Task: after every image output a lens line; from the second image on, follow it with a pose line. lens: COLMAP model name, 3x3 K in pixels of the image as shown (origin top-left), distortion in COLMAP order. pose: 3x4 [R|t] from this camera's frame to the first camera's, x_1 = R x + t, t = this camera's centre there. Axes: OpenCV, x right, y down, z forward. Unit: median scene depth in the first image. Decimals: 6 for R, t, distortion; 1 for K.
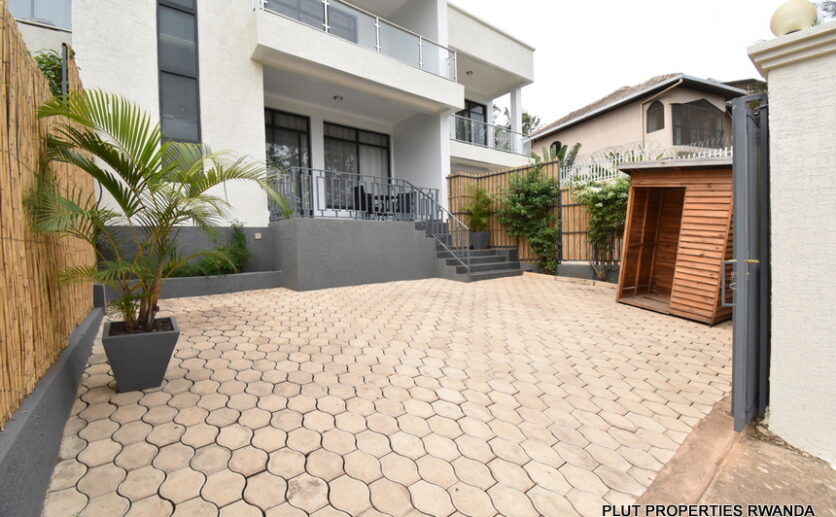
lens RADIAL K [[368.5, 0, 420.1], [0, 368.5, 256.6], [0, 0, 1]] dist [0.007166, -0.016777]
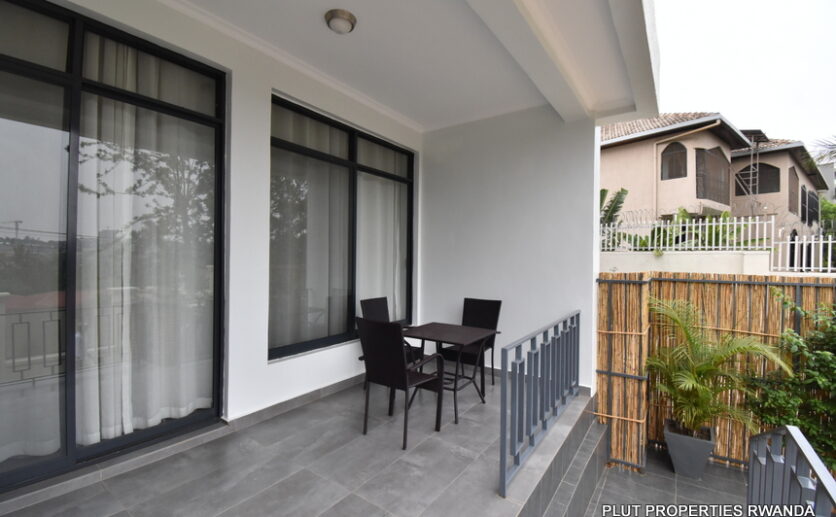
lens RADIAL K [[368.5, 0, 418.5], [0, 368.5, 263.2], [0, 0, 1]] dist [0.007166, -0.016777]
pose [[0.968015, 0.040943, 0.247531, -0.296521], [-0.037183, 0.999111, -0.019847, -0.303892], [-0.248123, 0.010009, 0.968677, 0.916180]]
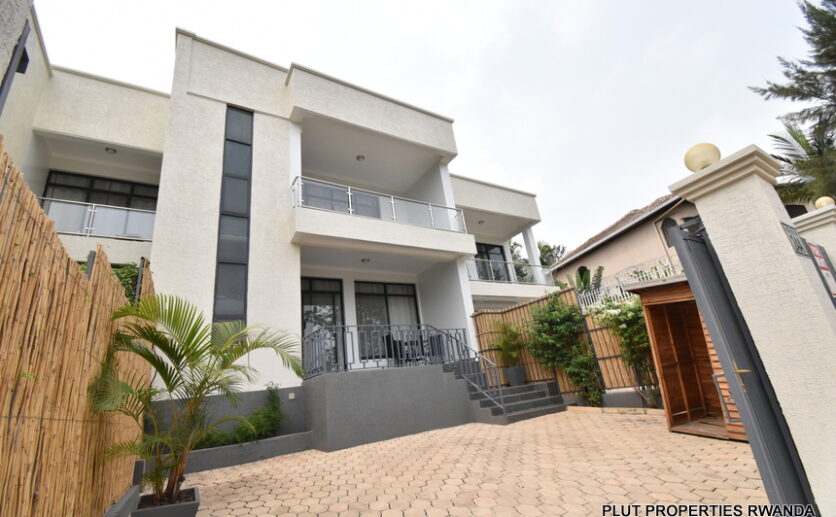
lens RADIAL K [[368.5, 0, 422.6], [0, 368.5, 255.3], [0, 0, 1]] dist [0.007166, -0.016777]
pose [[0.987086, -0.137793, -0.081692, 0.064557], [0.097622, 0.921779, -0.375226, 0.003978], [0.127006, 0.362405, 0.923327, -0.057008]]
